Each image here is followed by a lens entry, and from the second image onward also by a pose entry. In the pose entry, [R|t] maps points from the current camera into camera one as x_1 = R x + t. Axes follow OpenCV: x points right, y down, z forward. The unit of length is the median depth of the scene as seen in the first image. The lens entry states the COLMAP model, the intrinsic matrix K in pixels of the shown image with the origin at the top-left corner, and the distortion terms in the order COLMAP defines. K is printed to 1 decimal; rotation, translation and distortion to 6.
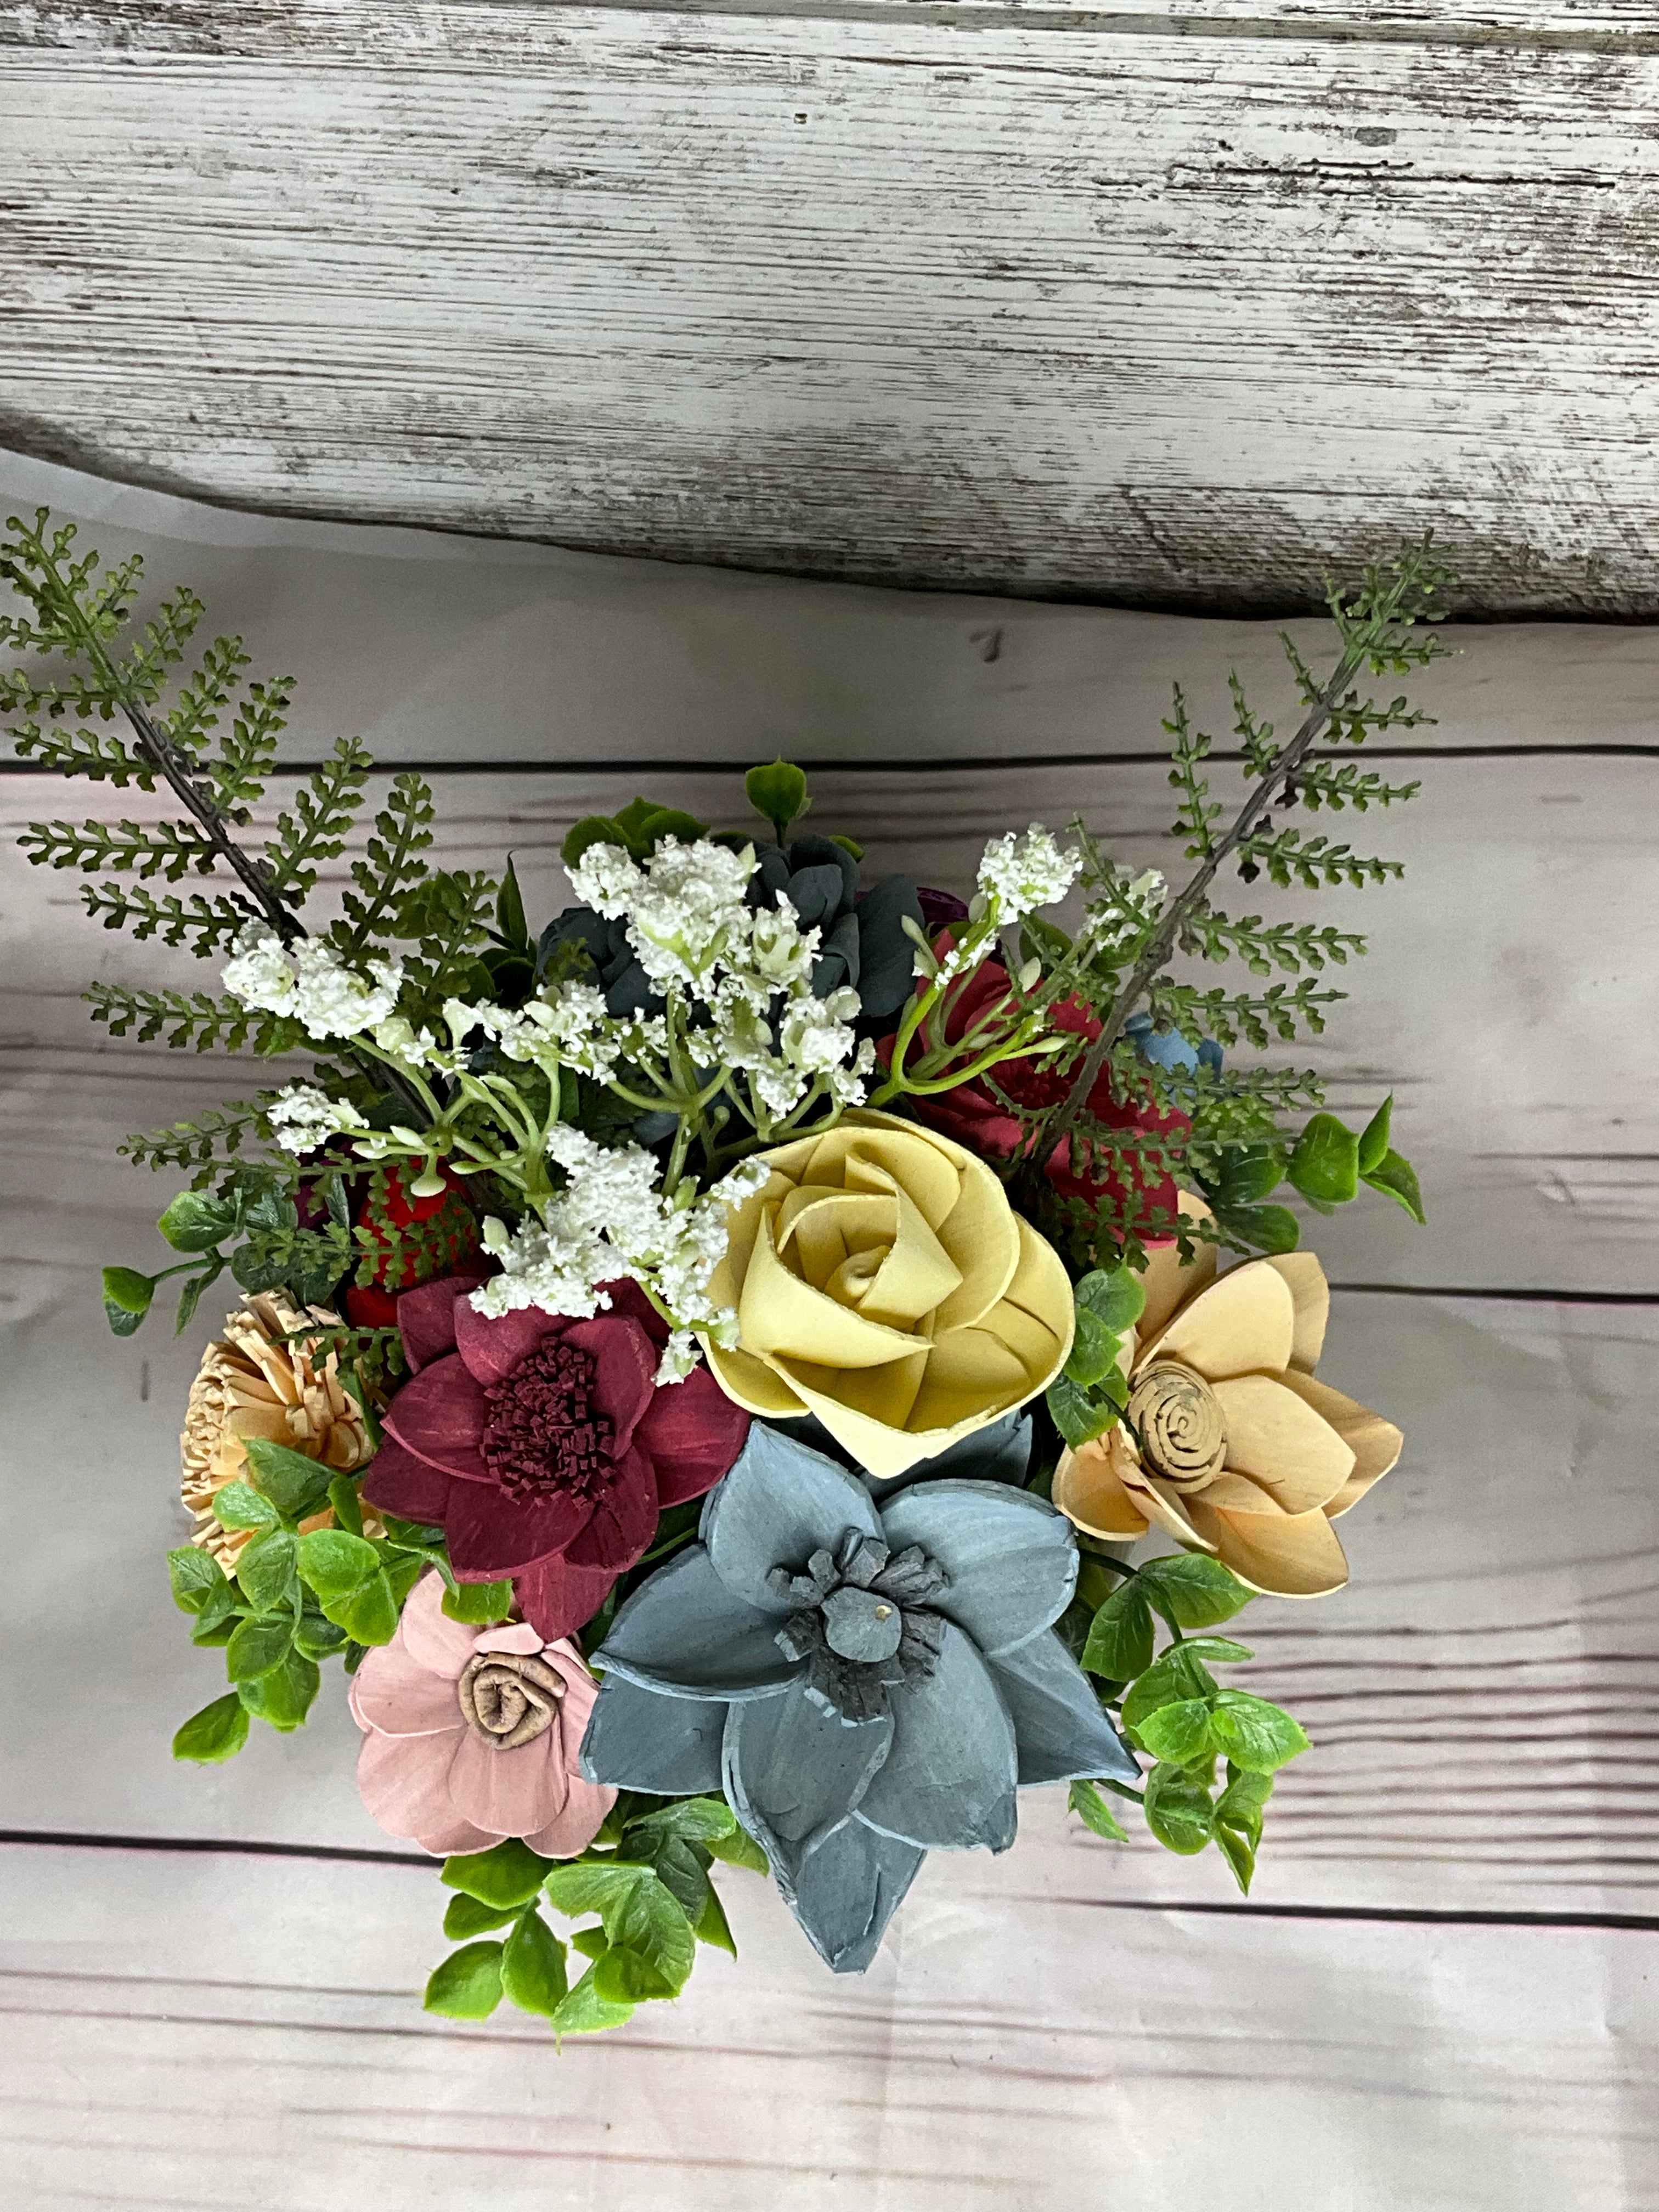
lens RADIAL K [[2934.2, 0, 802.6], [0, 2934.2, 1042.7], [0, 0, 1]] dist [0.057640, 0.000000]
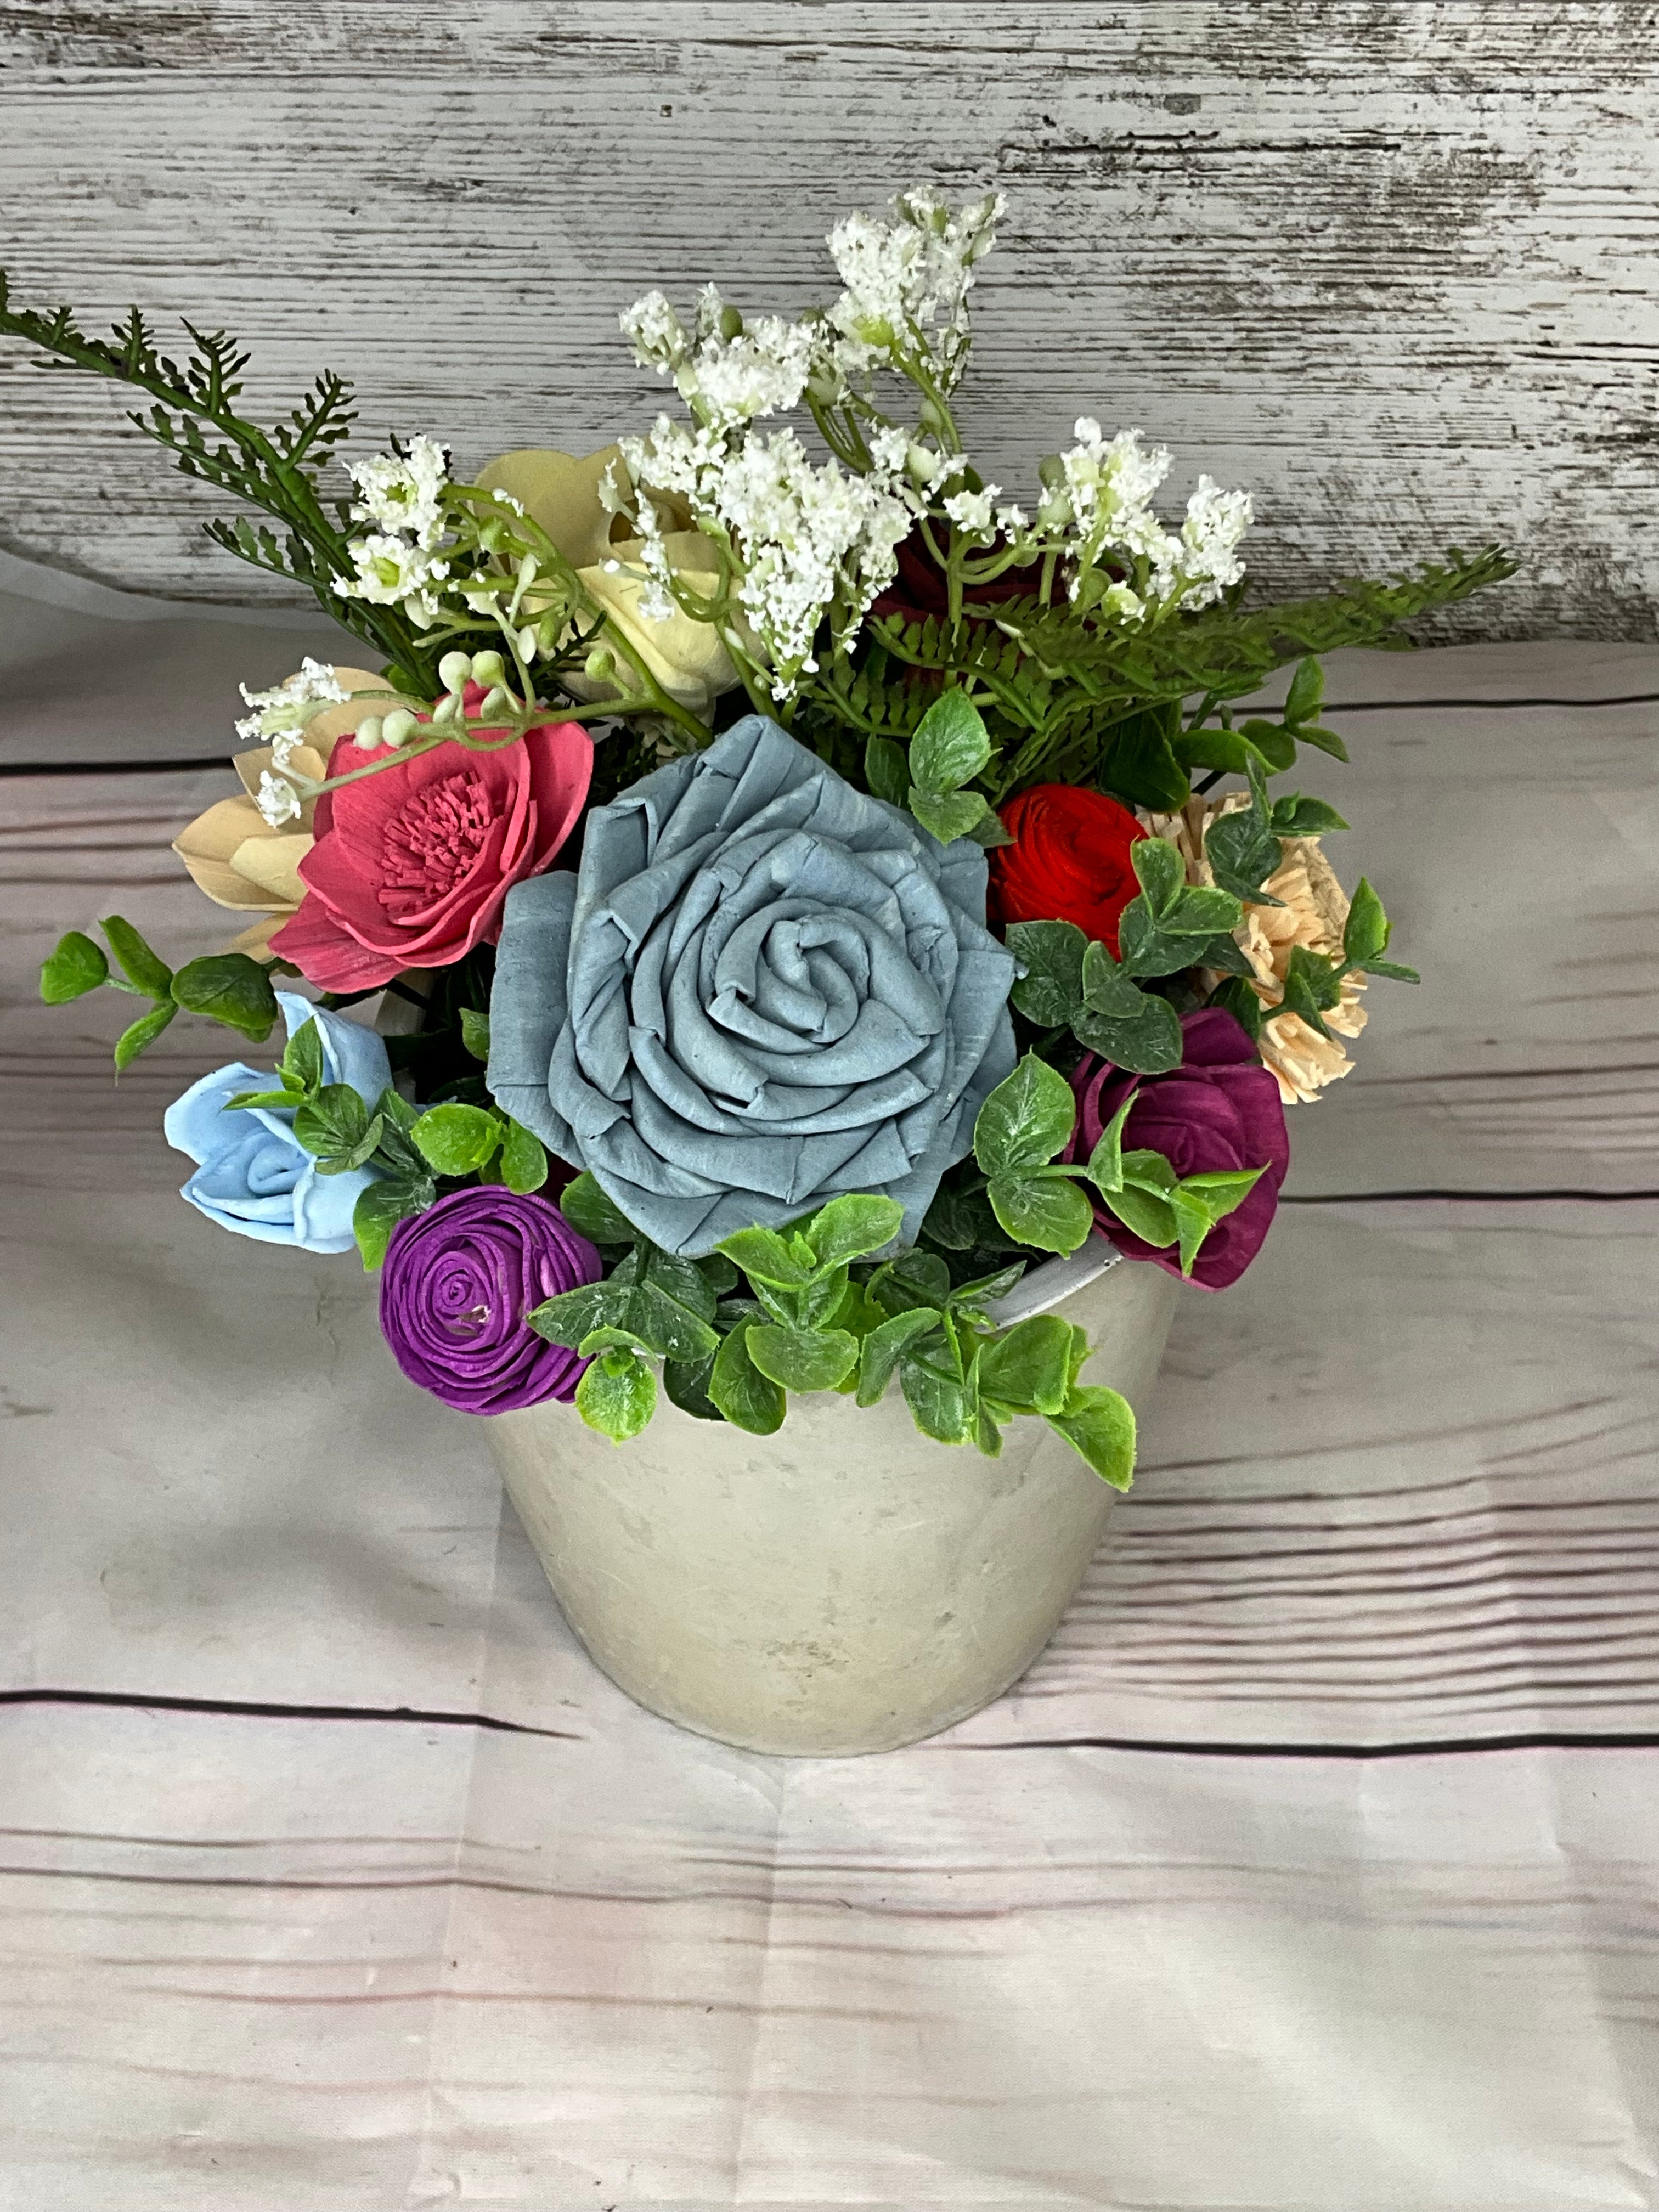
lens RADIAL K [[2934.2, 0, 796.0], [0, 2934.2, 1077.4], [0, 0, 1]] dist [0.057640, 0.000000]
pose [[0.999679, -0.010108, 0.023229, 0.018078], [0.017074, 0.946227, -0.323052, 0.378244], [-0.018714, 0.323345, 0.946096, 0.066147]]
